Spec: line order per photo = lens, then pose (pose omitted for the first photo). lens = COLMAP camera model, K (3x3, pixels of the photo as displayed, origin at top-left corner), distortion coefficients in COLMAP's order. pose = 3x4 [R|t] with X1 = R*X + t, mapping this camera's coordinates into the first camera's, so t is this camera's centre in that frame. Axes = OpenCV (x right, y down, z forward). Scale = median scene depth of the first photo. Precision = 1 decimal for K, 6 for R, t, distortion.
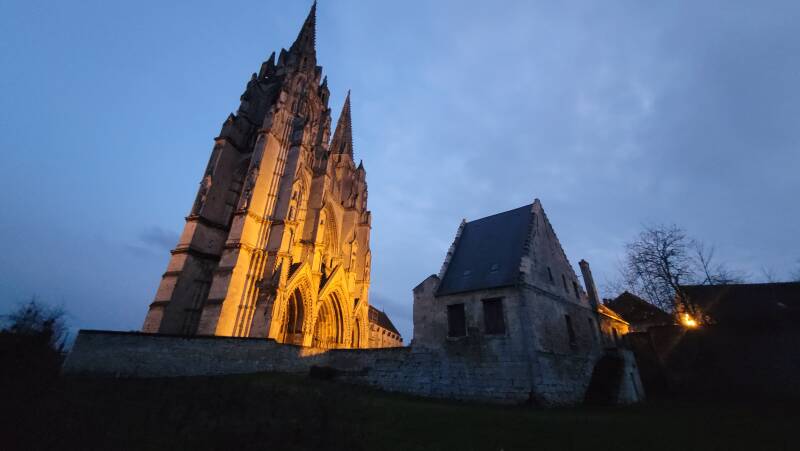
lens RADIAL K [[311.8, 0, 404.4], [0, 311.8, 225.4], [0, 0, 1]] dist [0.004835, -0.000581]
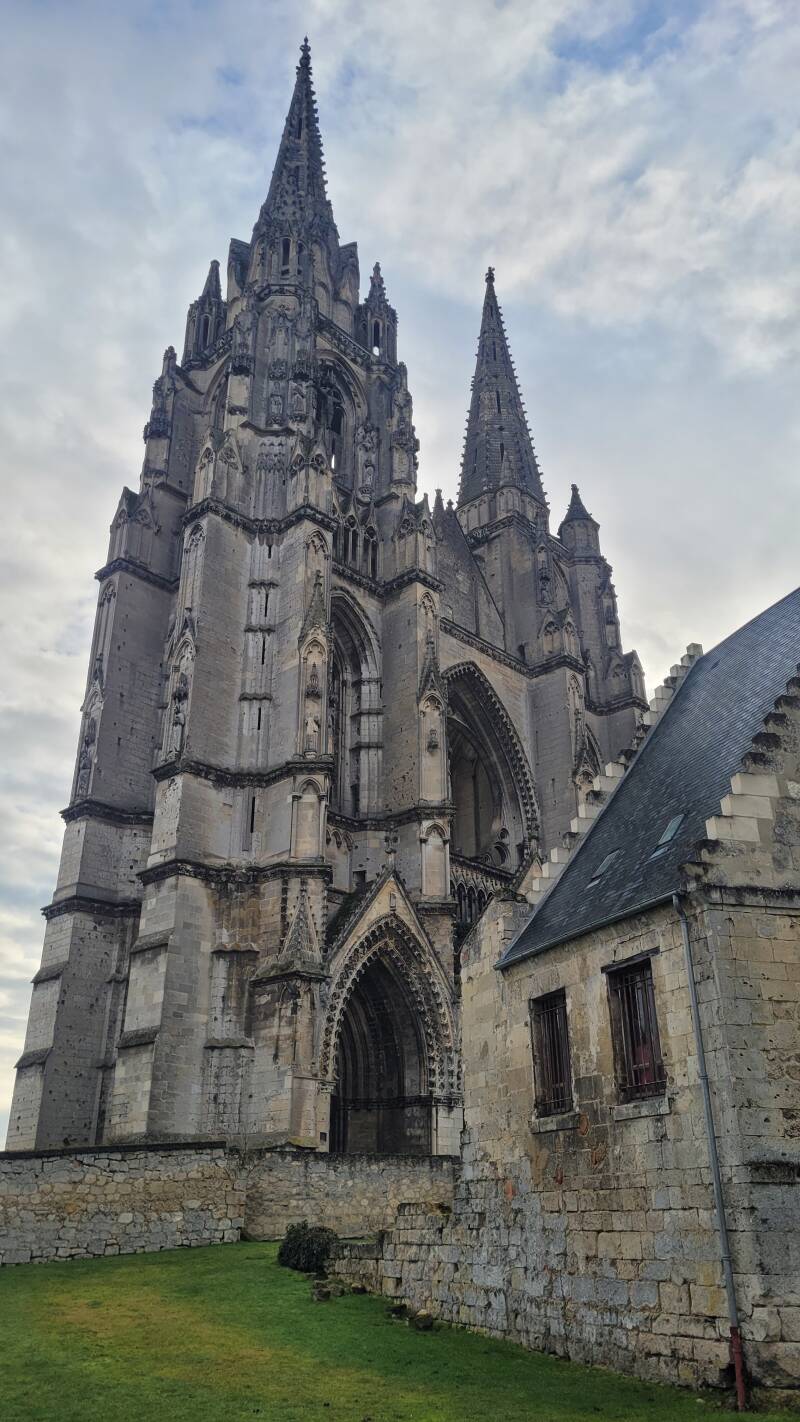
lens RADIAL K [[1059.3, 0, 402.7], [0, 1059.3, 718.0], [0, 0, 1]] dist [0.052256, -0.035484]
pose [[0.882487, -0.224748, -0.413164, 0.335708], [0.227321, 0.972841, -0.043655, 0.022604], [0.411754, -0.055396, 0.909610, 0.084566]]
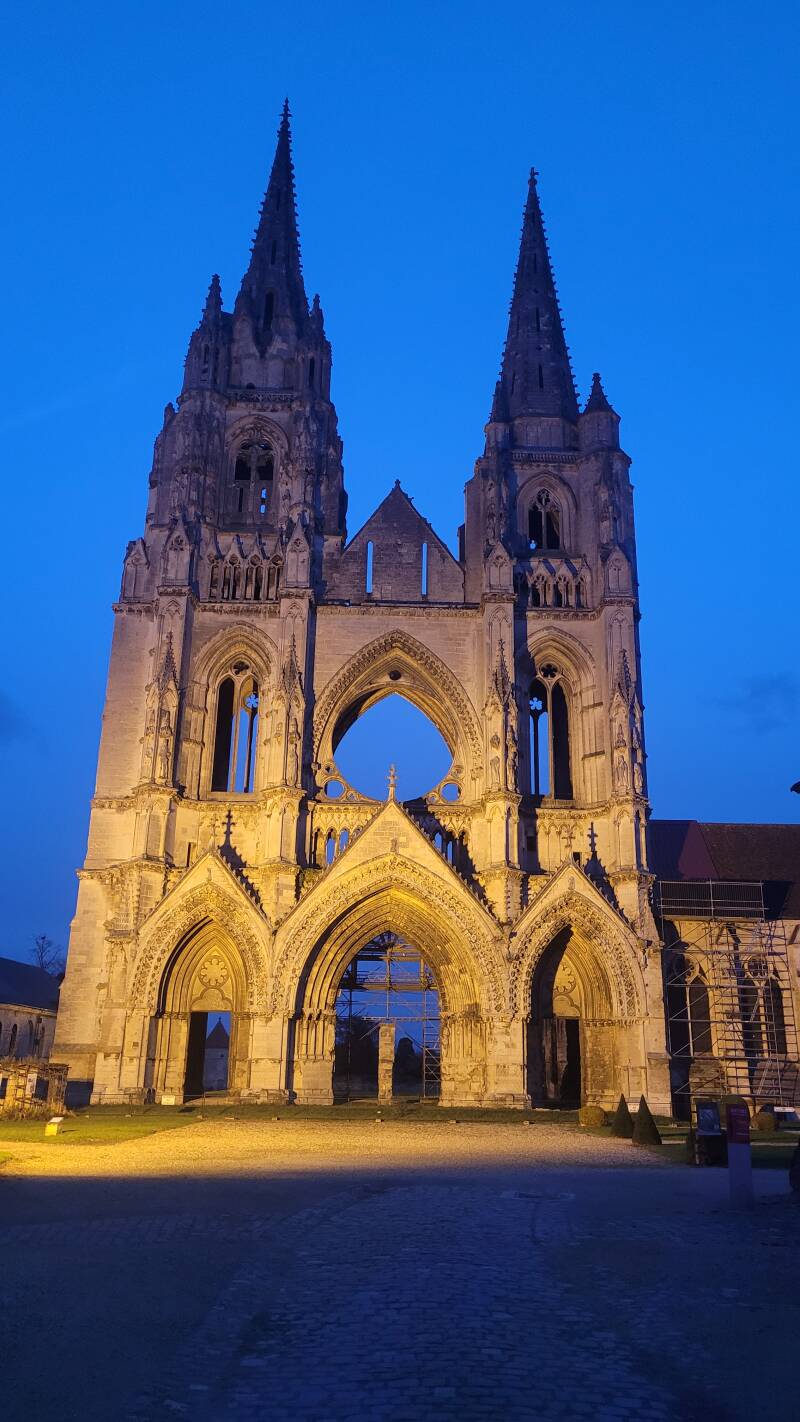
lens RADIAL K [[1059.3, 0, 415.3], [0, 1059.3, 719.3], [0, 0, 1]] dist [0.052256, -0.035484]
pose [[0.283212, -0.317034, -0.905141, 1.893378], [0.409196, 0.893511, -0.184926, 0.549622], [0.867381, -0.318006, 0.382782, 1.244645]]
